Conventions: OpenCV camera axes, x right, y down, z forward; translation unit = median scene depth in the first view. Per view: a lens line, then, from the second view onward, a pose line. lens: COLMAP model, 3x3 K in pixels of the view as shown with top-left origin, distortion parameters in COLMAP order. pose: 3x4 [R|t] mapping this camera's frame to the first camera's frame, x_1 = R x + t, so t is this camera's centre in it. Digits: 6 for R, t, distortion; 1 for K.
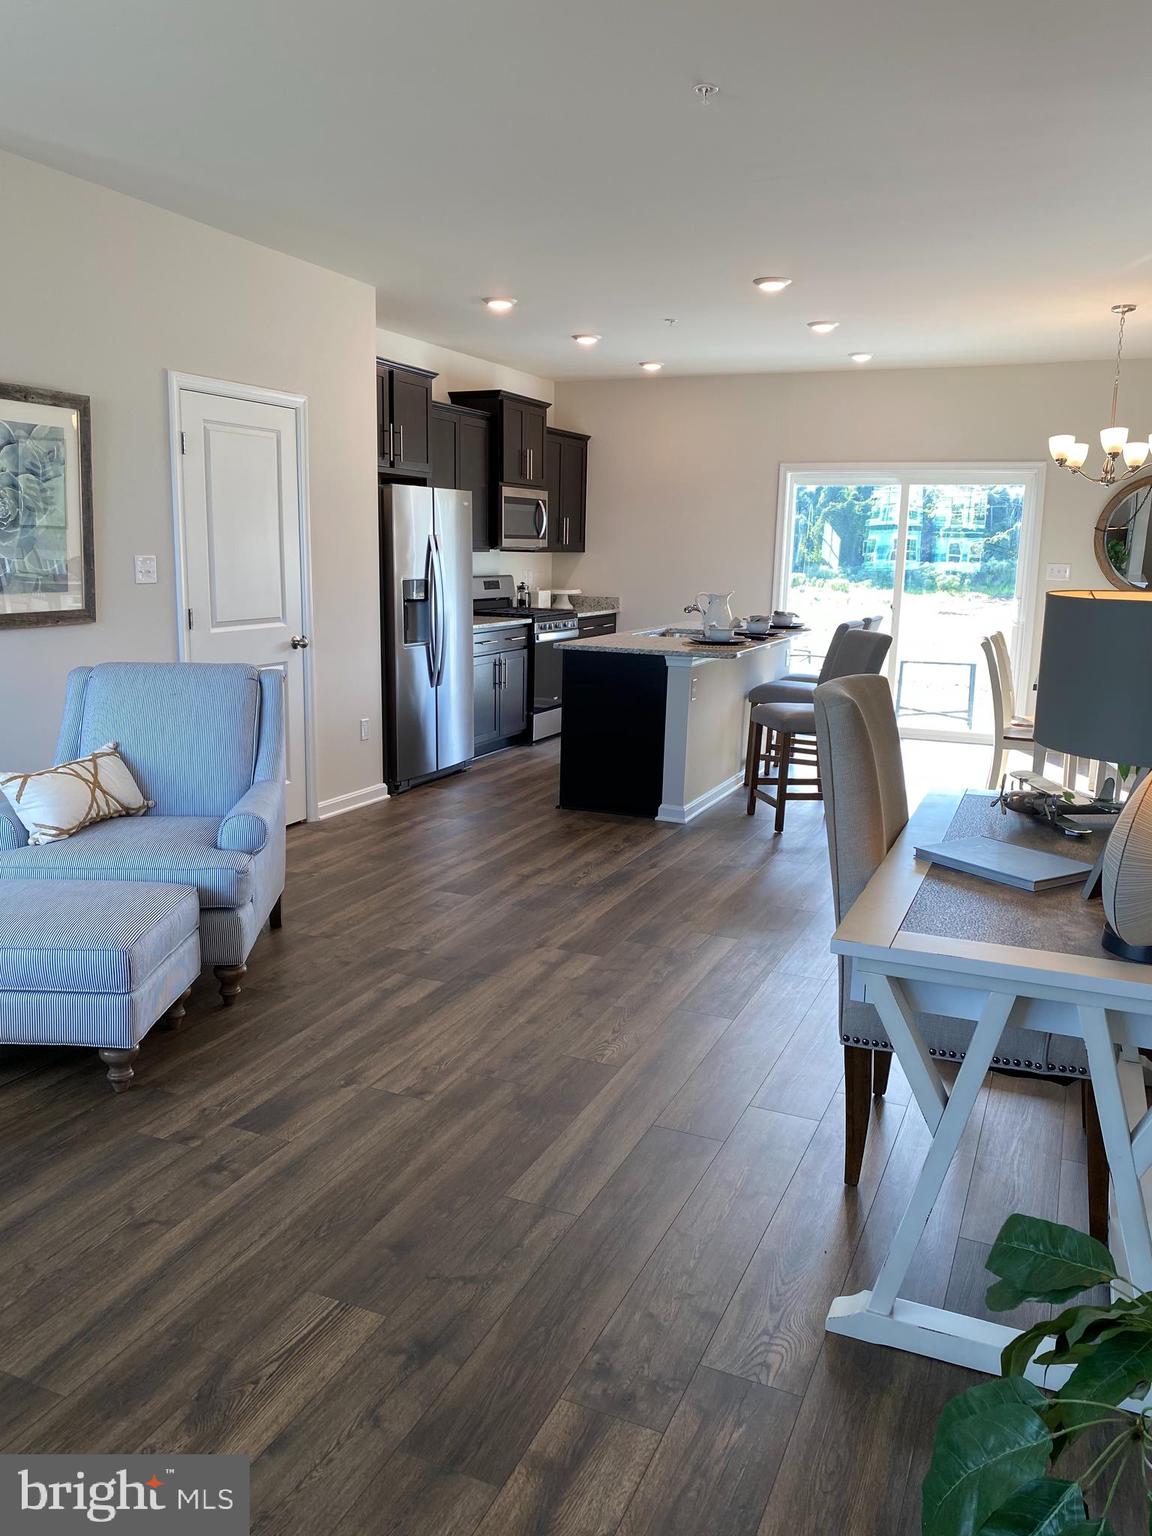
lens RADIAL K [[1173.7, 0, 586.1], [0, 1173.7, 764.8], [0, 0, 1]] dist [0.045800, -0.040759]
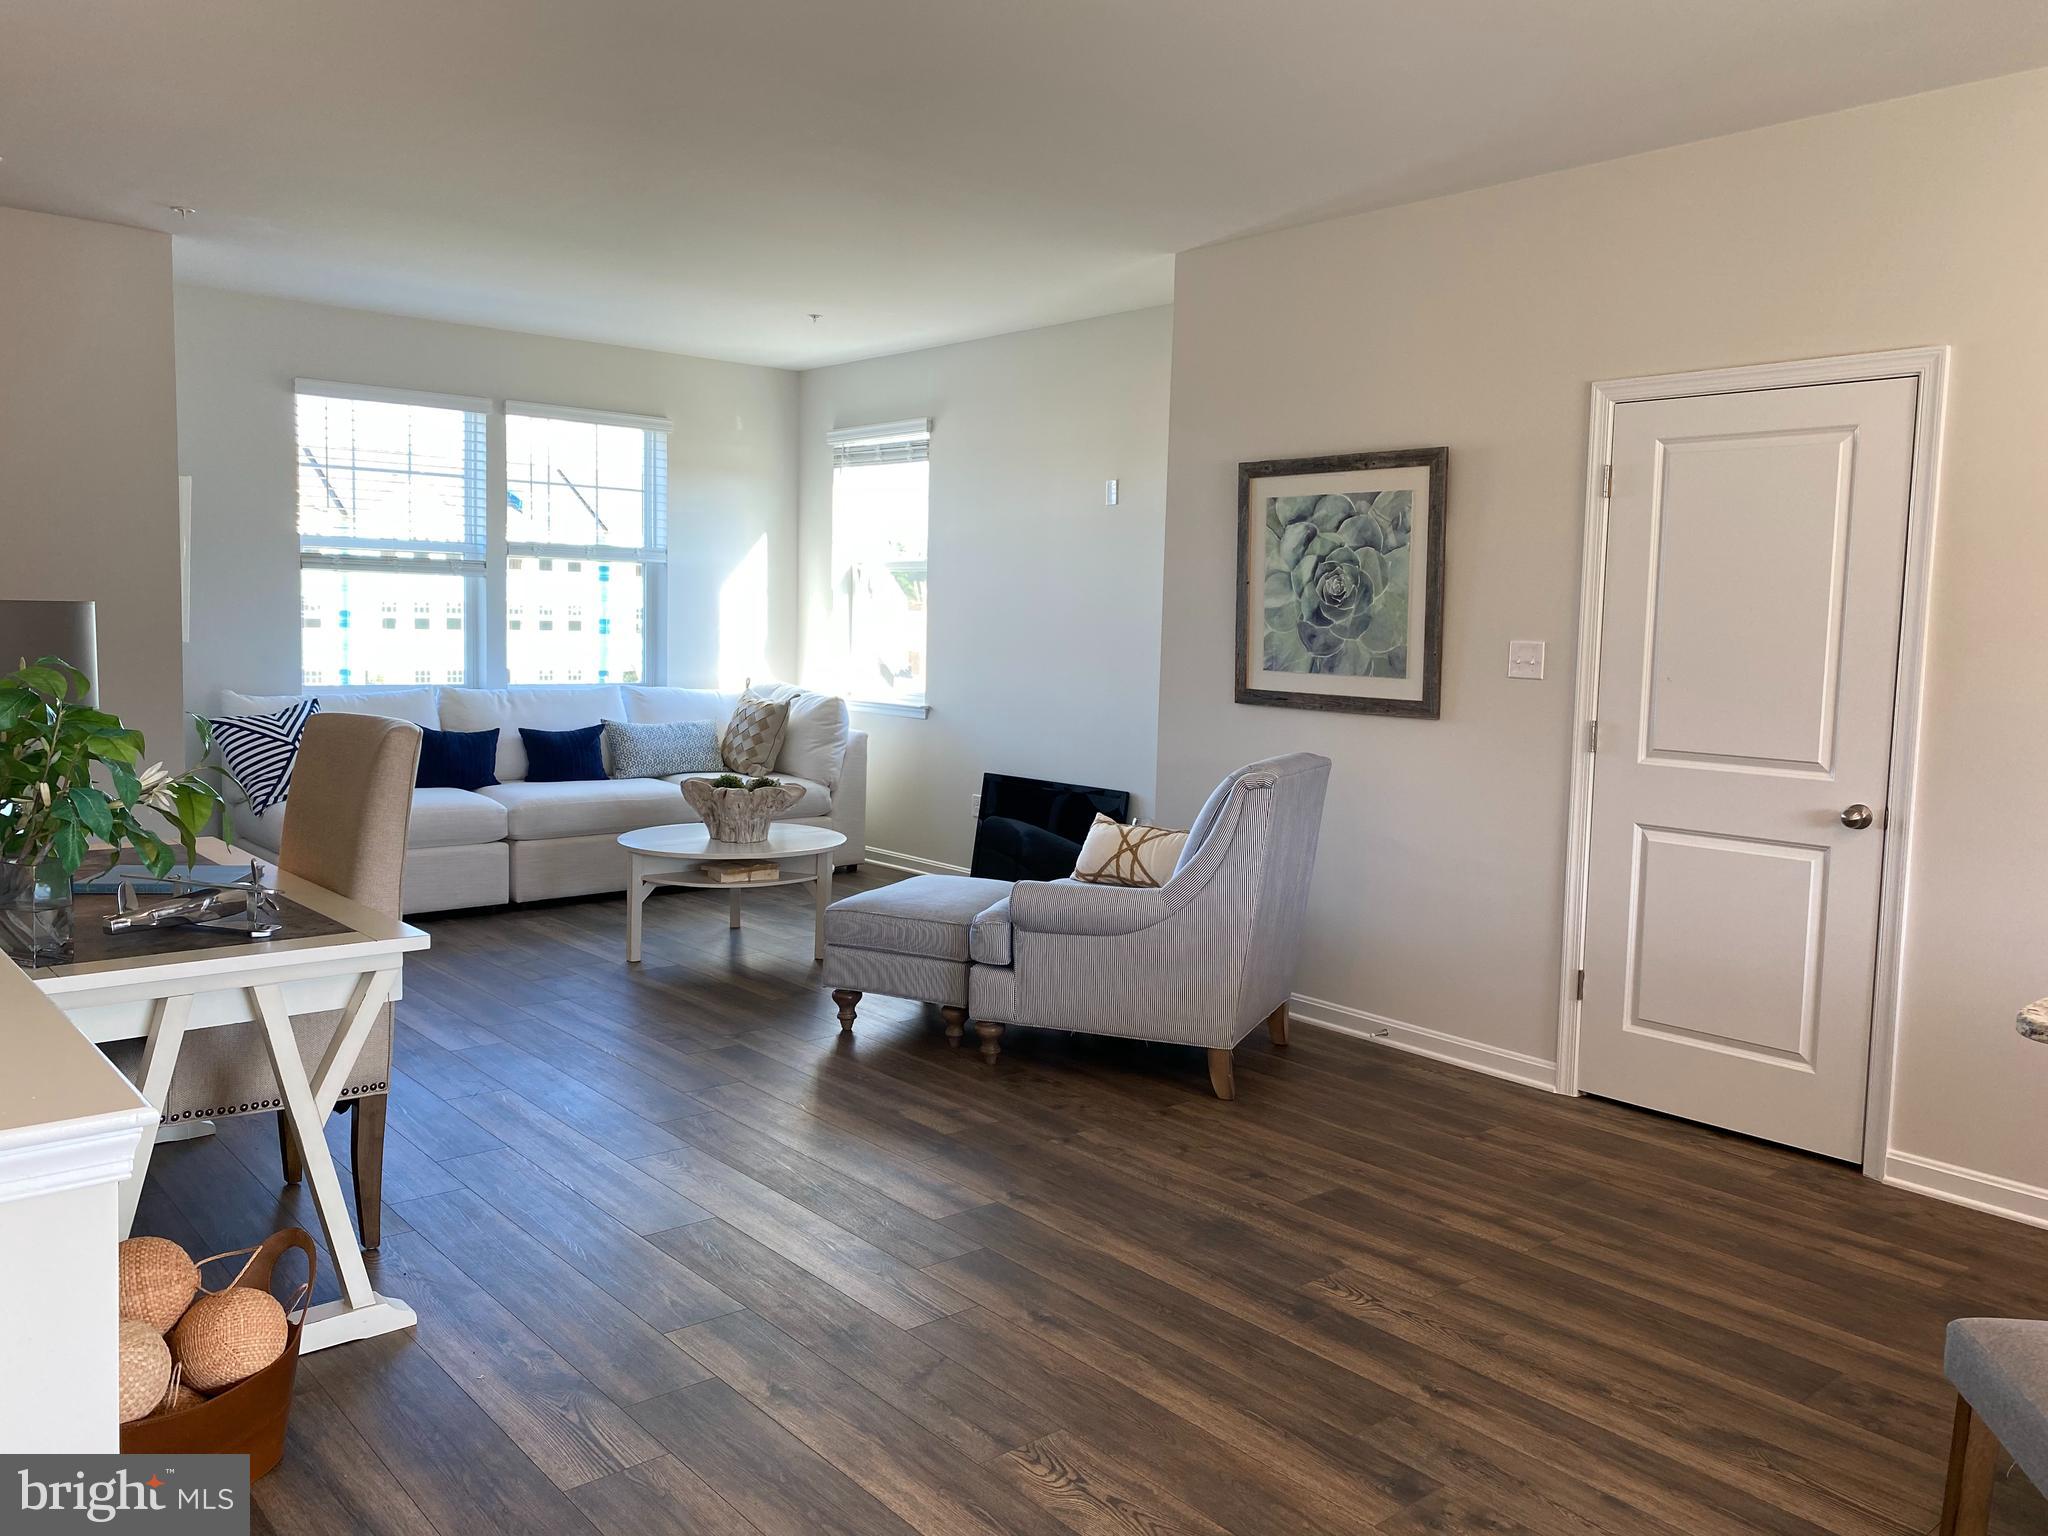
lens RADIAL K [[1564.9, 0, 1010.5], [0, 1564.9, 762.1], [0, 0, 1]] dist [0.045800, -0.040759]
pose [[-0.450565, 0.056146, -0.890976, 0.704025], [-0.197802, 0.966936, 0.160961, -0.213852], [0.870555, 0.248761, -0.424562, 1.249784]]
